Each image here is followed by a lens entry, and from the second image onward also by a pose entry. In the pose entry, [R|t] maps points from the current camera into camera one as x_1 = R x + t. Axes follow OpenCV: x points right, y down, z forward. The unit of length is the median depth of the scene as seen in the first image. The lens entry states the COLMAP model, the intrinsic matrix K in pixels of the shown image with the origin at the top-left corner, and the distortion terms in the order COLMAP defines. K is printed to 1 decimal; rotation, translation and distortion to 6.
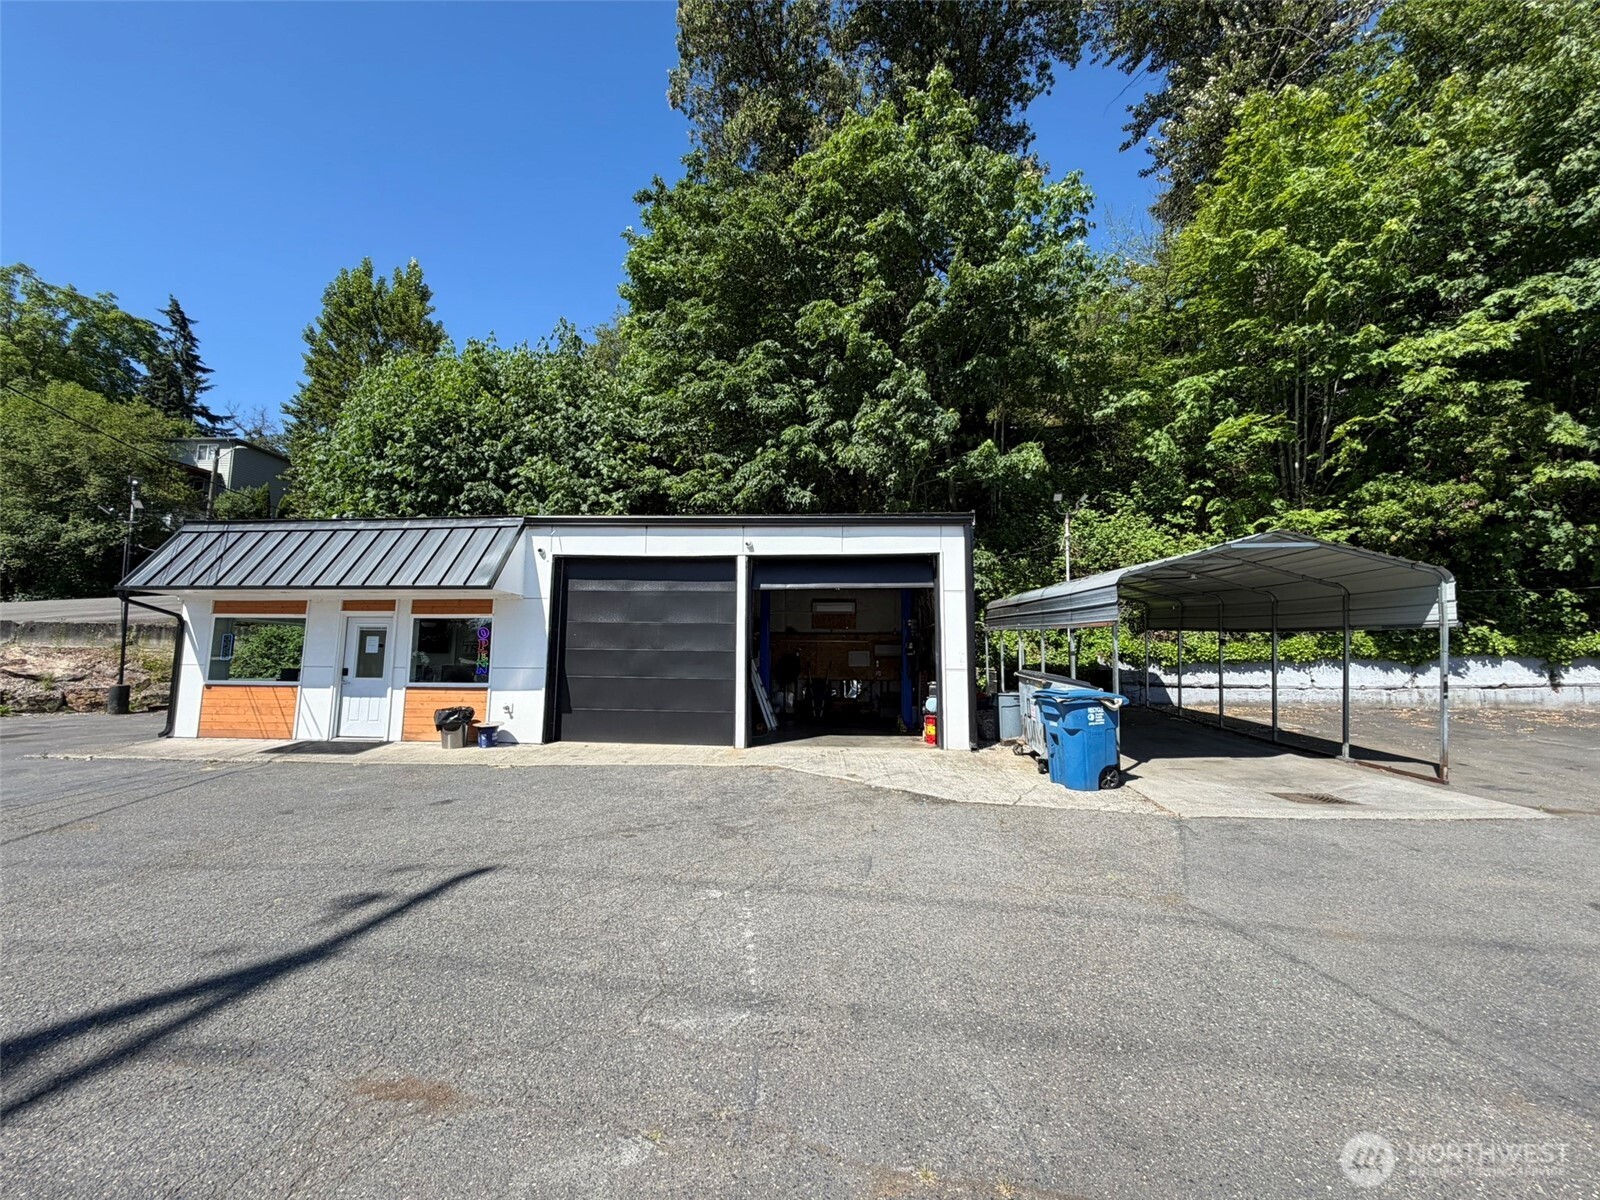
lens RADIAL K [[636.2, 0, 795.5], [0, 636.2, 599.1], [0, 0, 1]] dist [-0.000697, 0.000185]
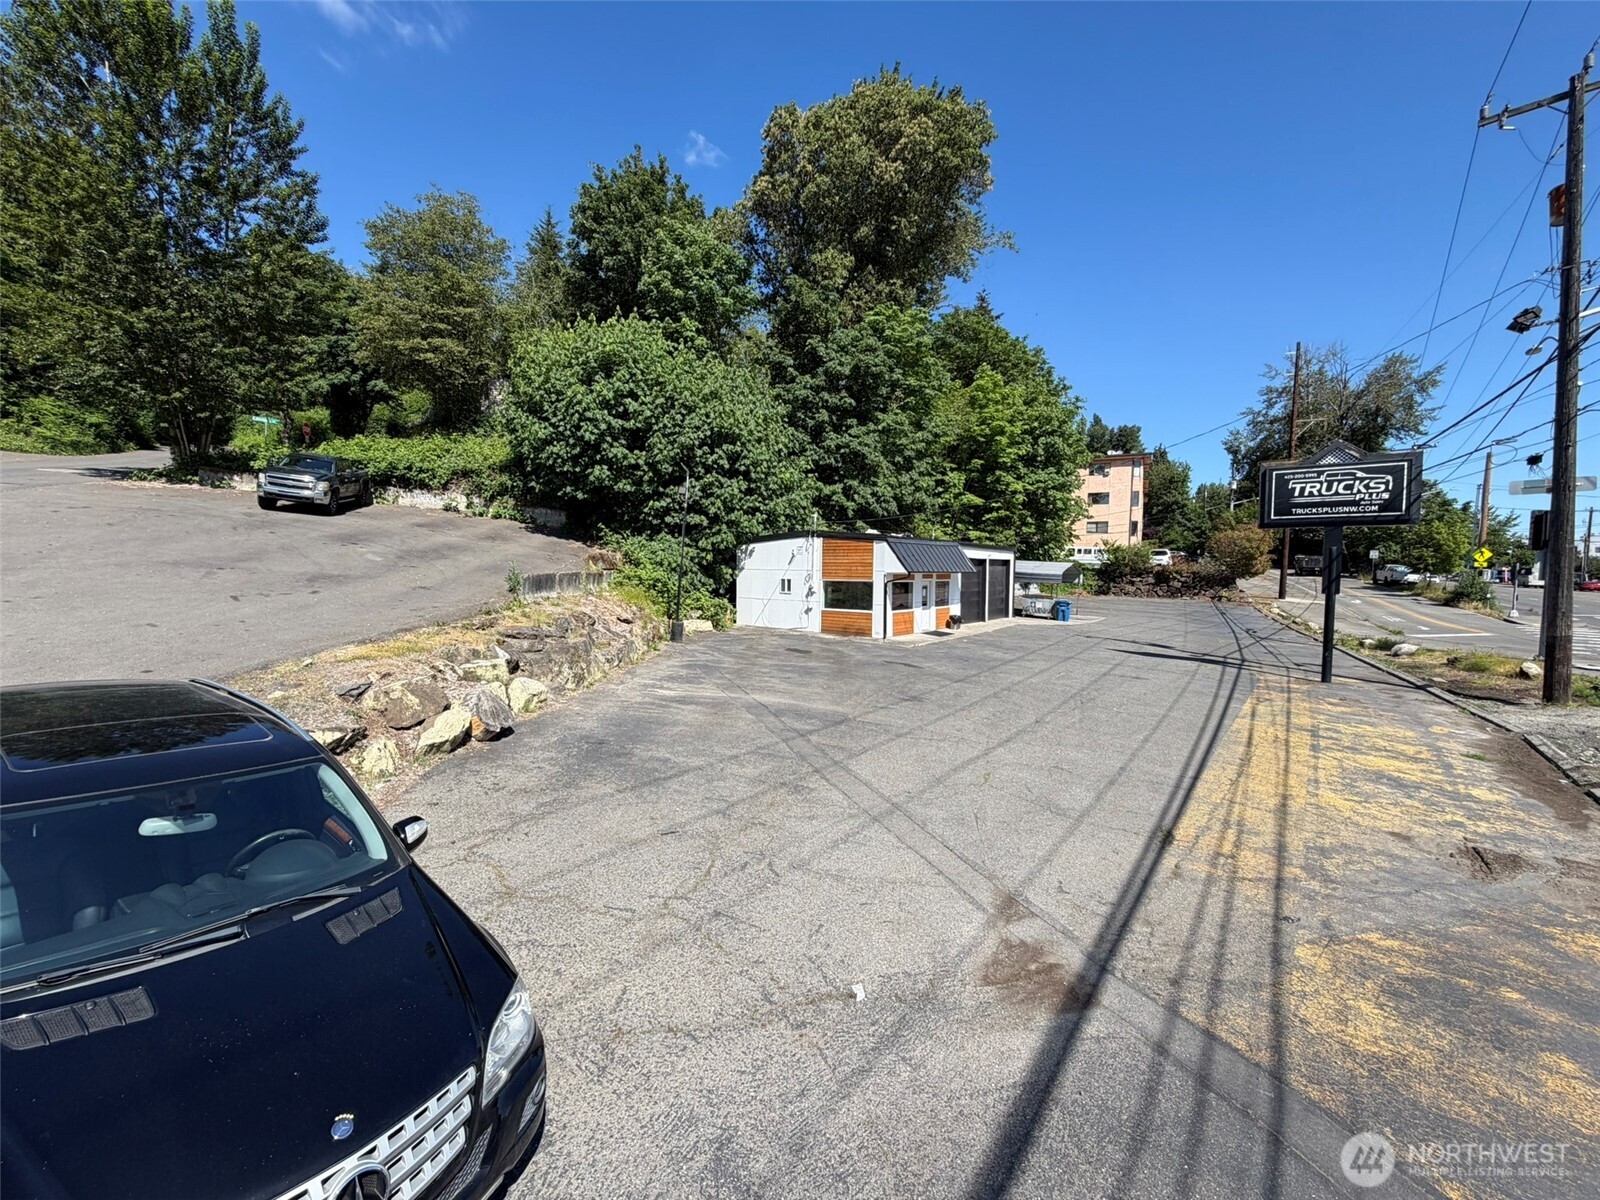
lens RADIAL K [[636.2, 0, 795.5], [0, 636.2, 599.1], [0, 0, 1]] dist [-0.000697, 0.000185]
pose [[0.554516, -0.043559, 0.831032, -2.919256], [-0.096387, 0.988546, 0.116131, -0.133855], [-0.826572, -0.144497, 0.543966, 0.094555]]
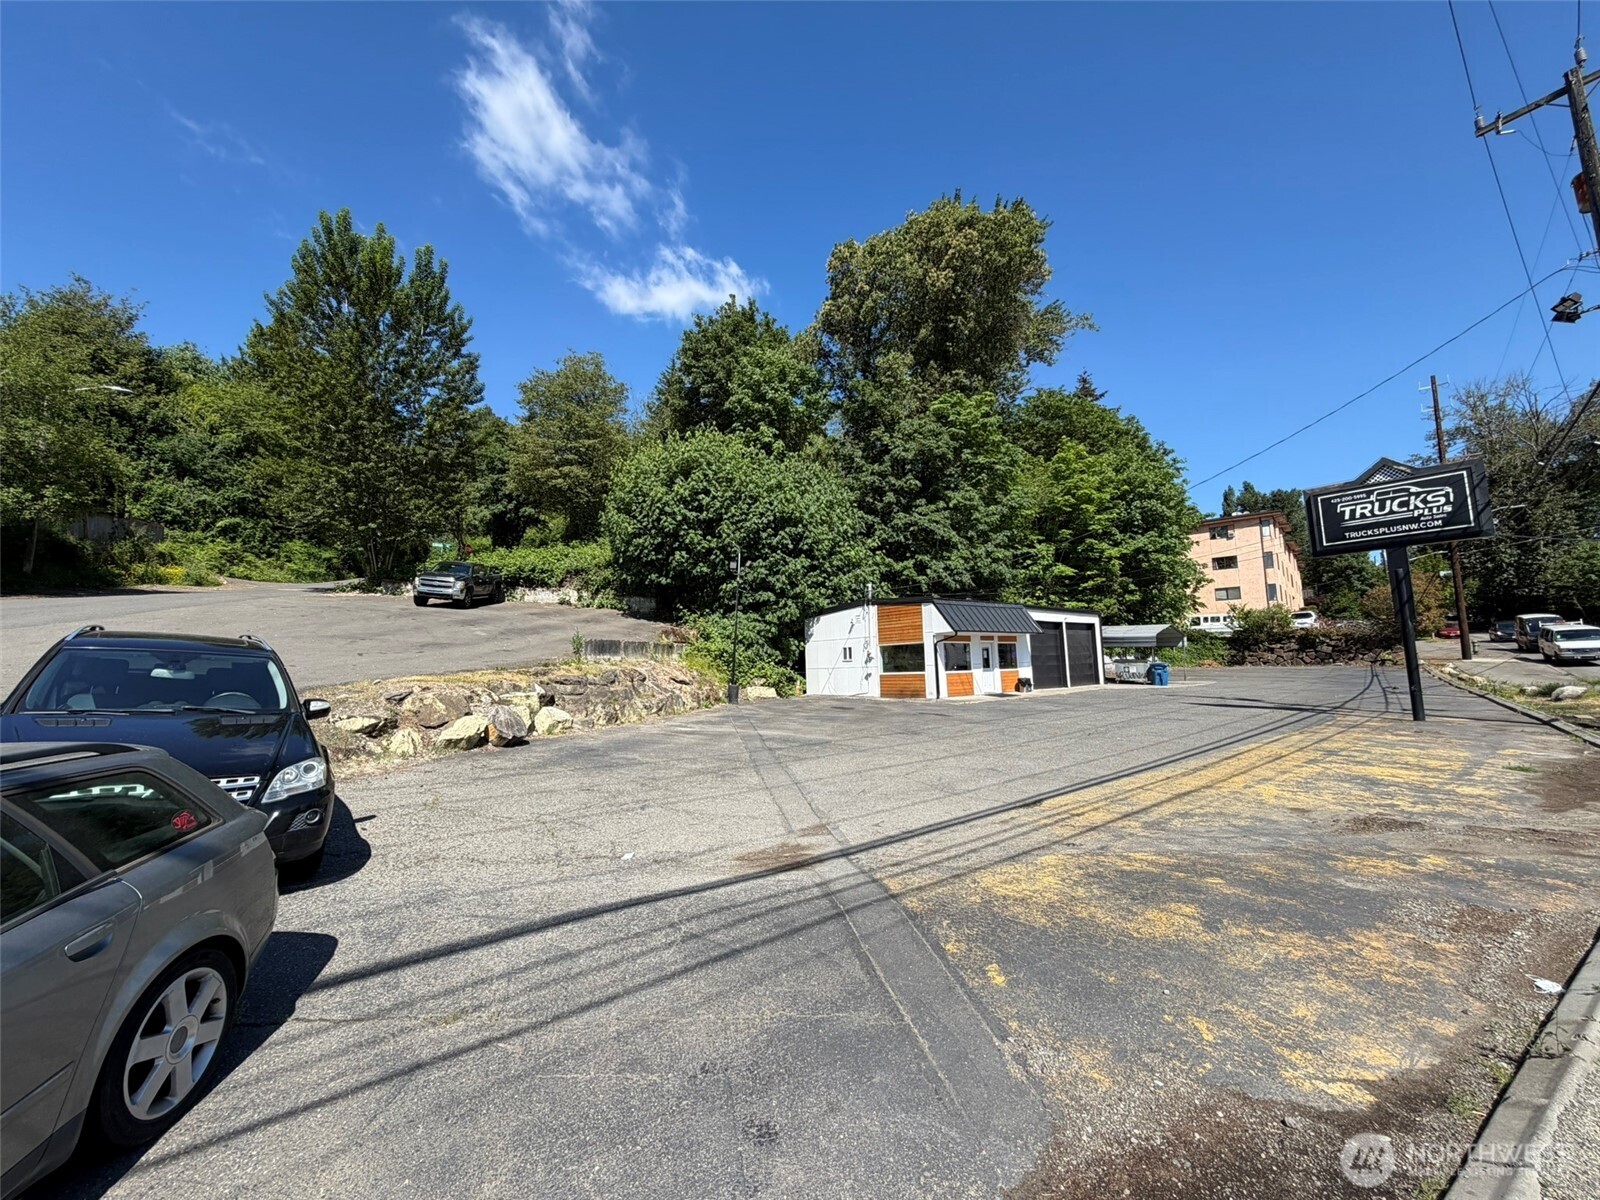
lens RADIAL K [[635.2, 0, 795.8], [0, 635.2, 598.7], [0, 0, 1]] dist [-0.000014, 0.000026]
pose [[0.716989, 0.048614, 0.695387, -2.841854], [-0.041844, 0.998768, -0.026679, -0.043699], [-0.695827, -0.009970, 0.718140, -0.216603]]
